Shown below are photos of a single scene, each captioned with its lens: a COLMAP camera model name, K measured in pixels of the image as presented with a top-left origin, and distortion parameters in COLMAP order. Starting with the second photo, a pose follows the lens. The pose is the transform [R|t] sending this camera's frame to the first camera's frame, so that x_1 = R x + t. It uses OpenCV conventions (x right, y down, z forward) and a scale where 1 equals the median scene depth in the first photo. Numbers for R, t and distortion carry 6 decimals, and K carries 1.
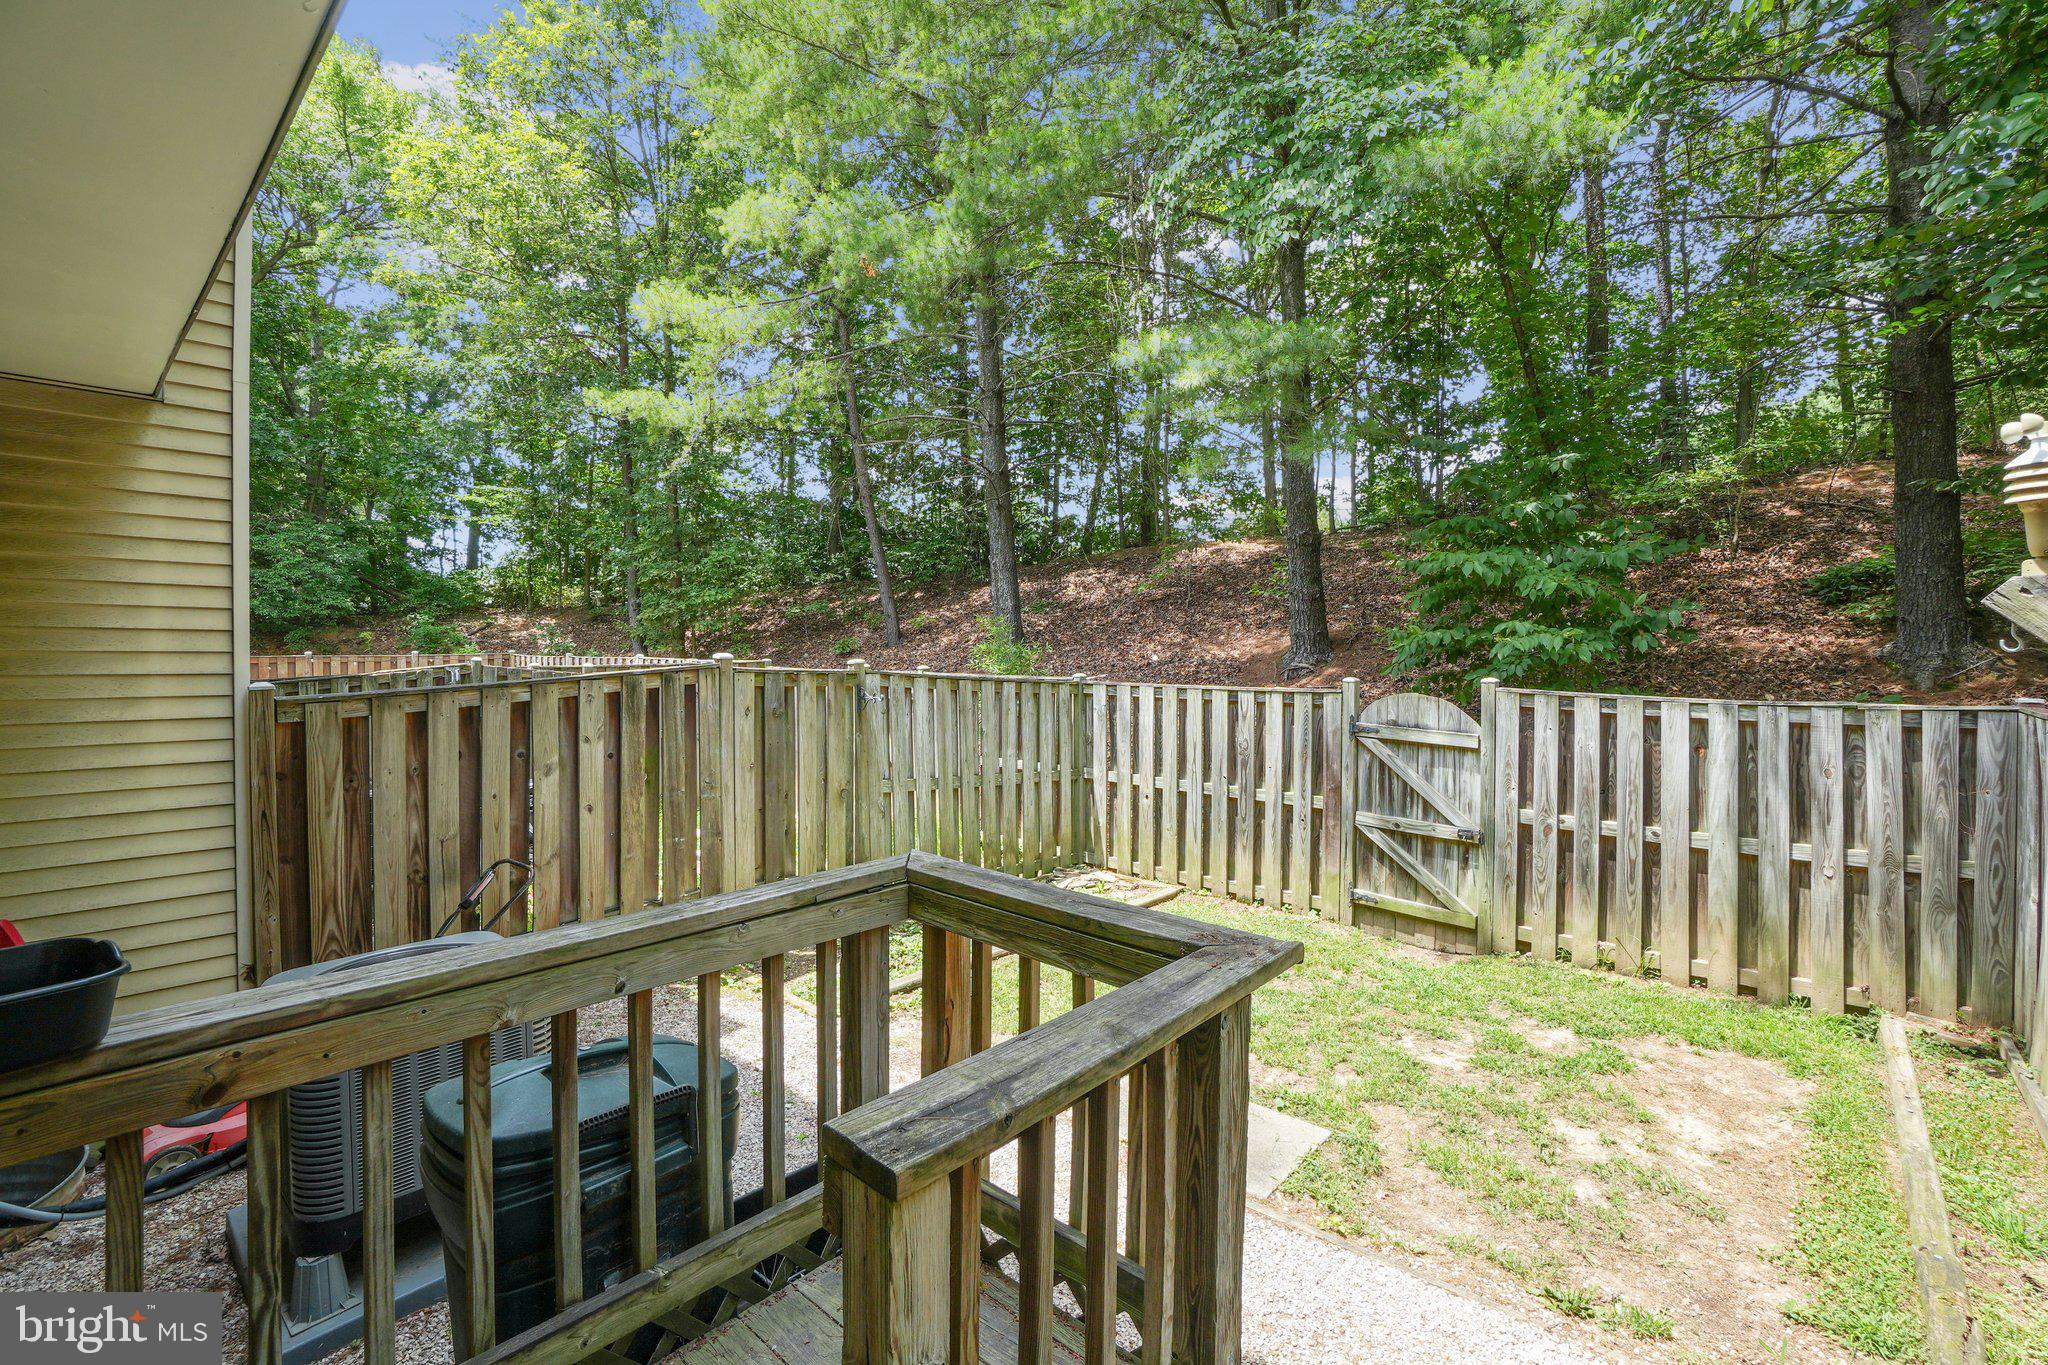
lens RADIAL K [[937.9, 0, 1009.7], [0, 937.9, 661.7], [0, 0, 1]] dist [-0.058020, 0.019051]
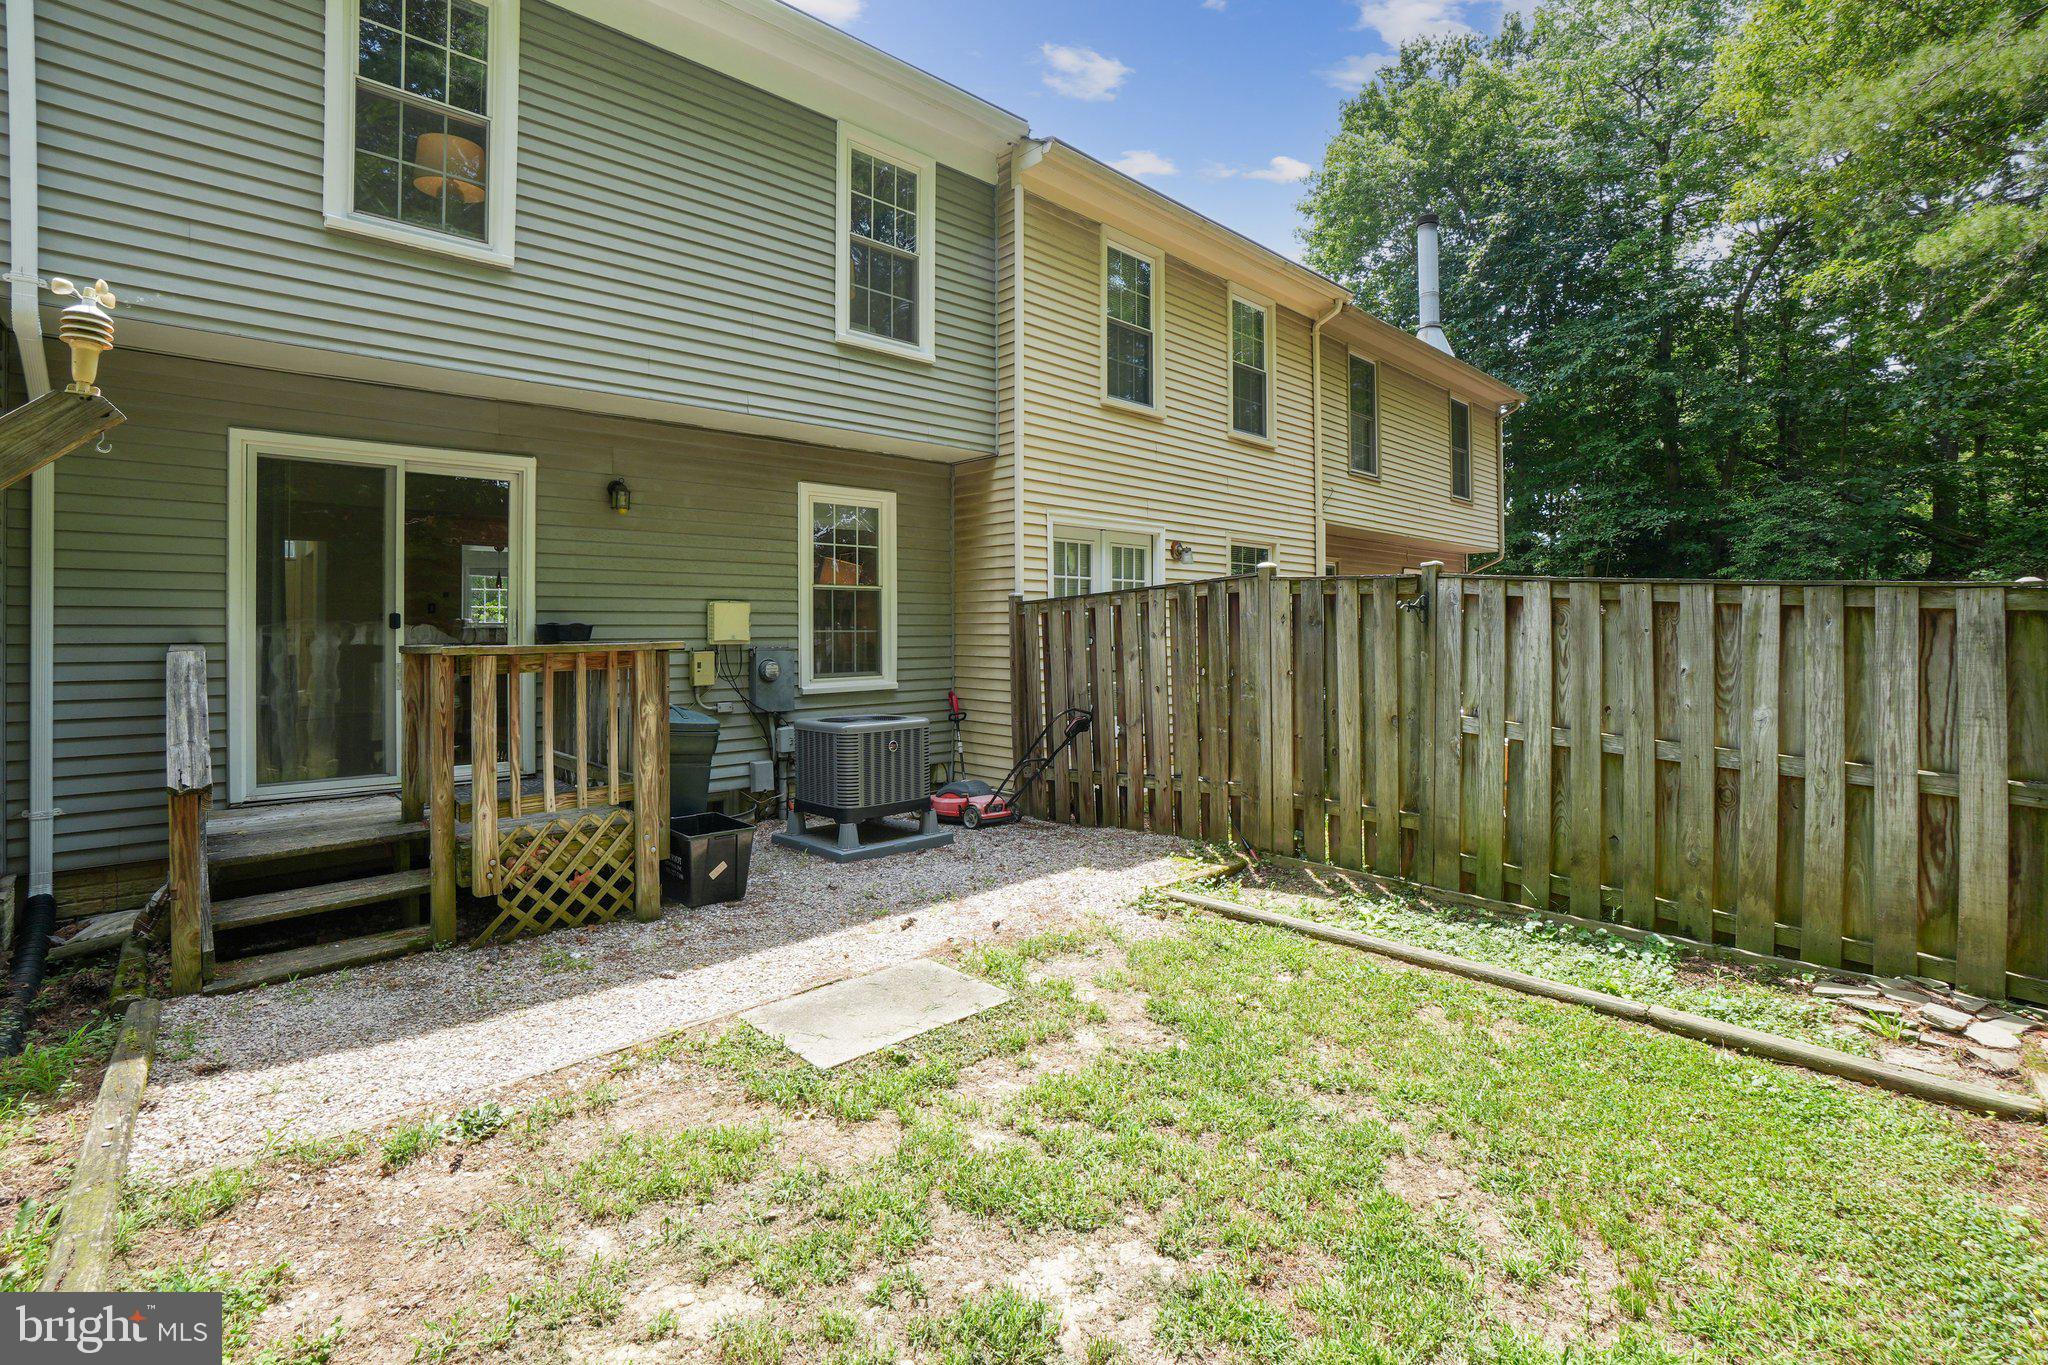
lens RADIAL K [[937.9, 0, 1009.7], [0, 937.9, 661.7], [0, 0, 1]] dist [-0.058020, 0.019051]
pose [[-0.111086, 0.021105, -0.993587, 0.838093], [-0.016537, 0.999597, 0.023082, 0.091128], [0.993673, 0.018995, -0.110693, 0.912454]]
